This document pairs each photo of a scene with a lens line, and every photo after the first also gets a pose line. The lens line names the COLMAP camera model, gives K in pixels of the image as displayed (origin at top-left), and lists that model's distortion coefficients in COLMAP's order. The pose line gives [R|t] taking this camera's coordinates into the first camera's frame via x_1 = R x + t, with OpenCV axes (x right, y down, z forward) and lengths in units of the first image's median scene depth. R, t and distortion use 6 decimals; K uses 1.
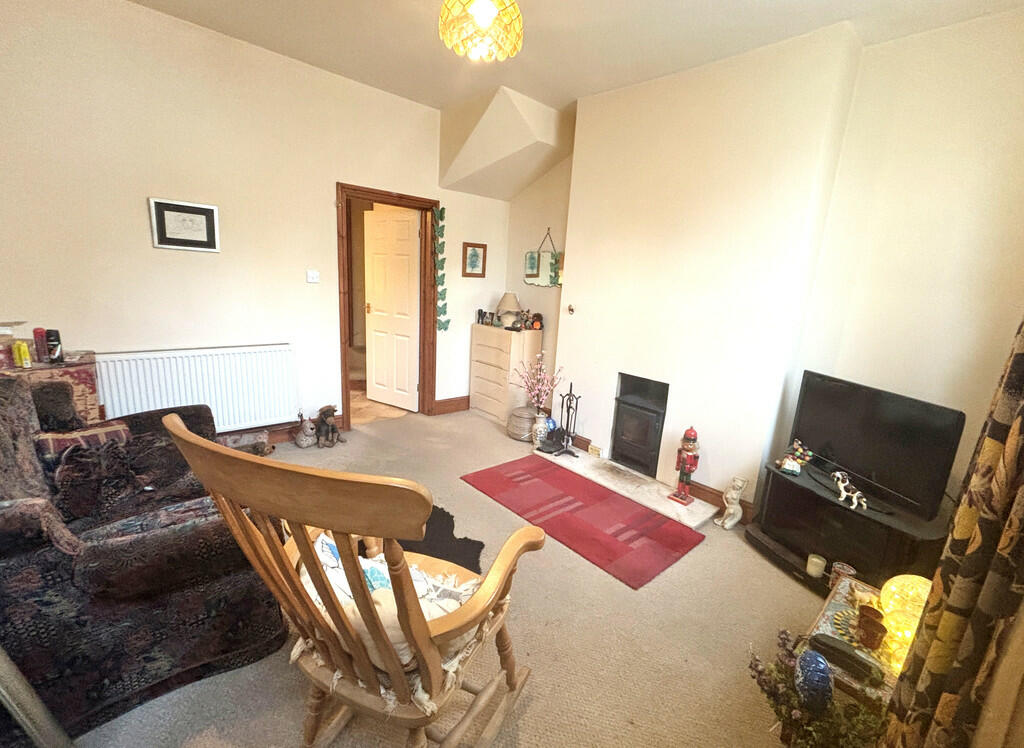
lens RADIAL K [[442.6, 0, 512.0], [0, 442.6, 374.0], [0, 0, 1]] dist [0.000152, 0.000014]
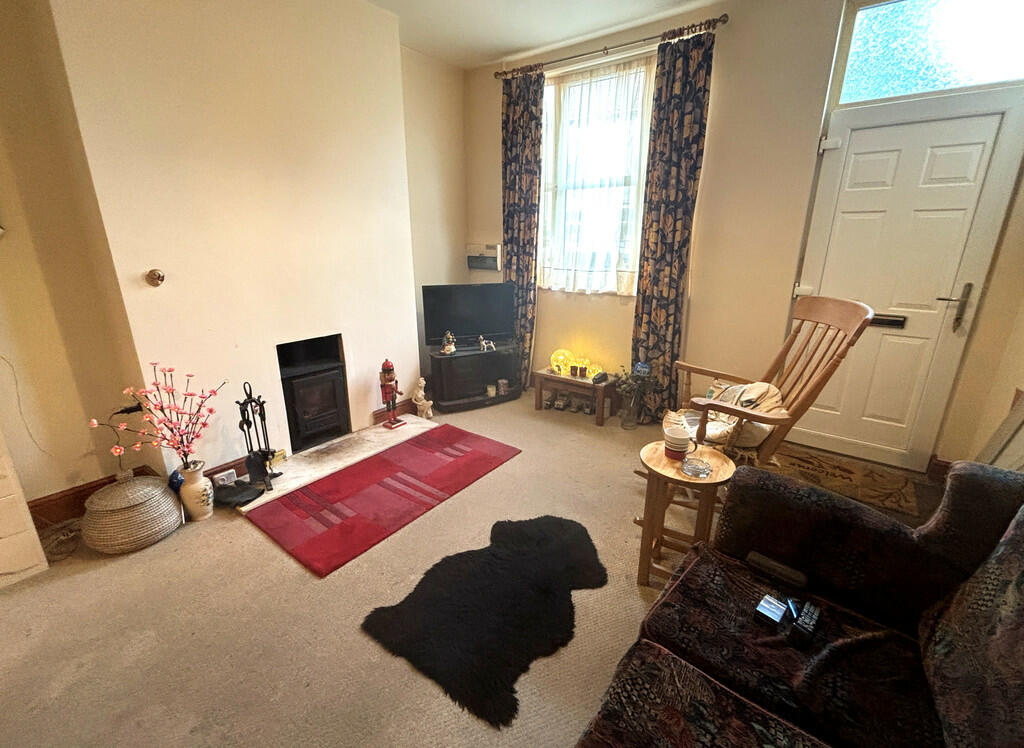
lens RADIAL K [[442.6, 0, 512.0], [0, 442.6, 374.0], [0, 0, 1]] dist [0.000152, 0.000014]
pose [[-0.190985, -0.345479, 0.918787, -0.616747], [0.199680, 0.902771, 0.380963, -0.186530], [-0.961068, 0.256222, -0.103430, 0.755641]]
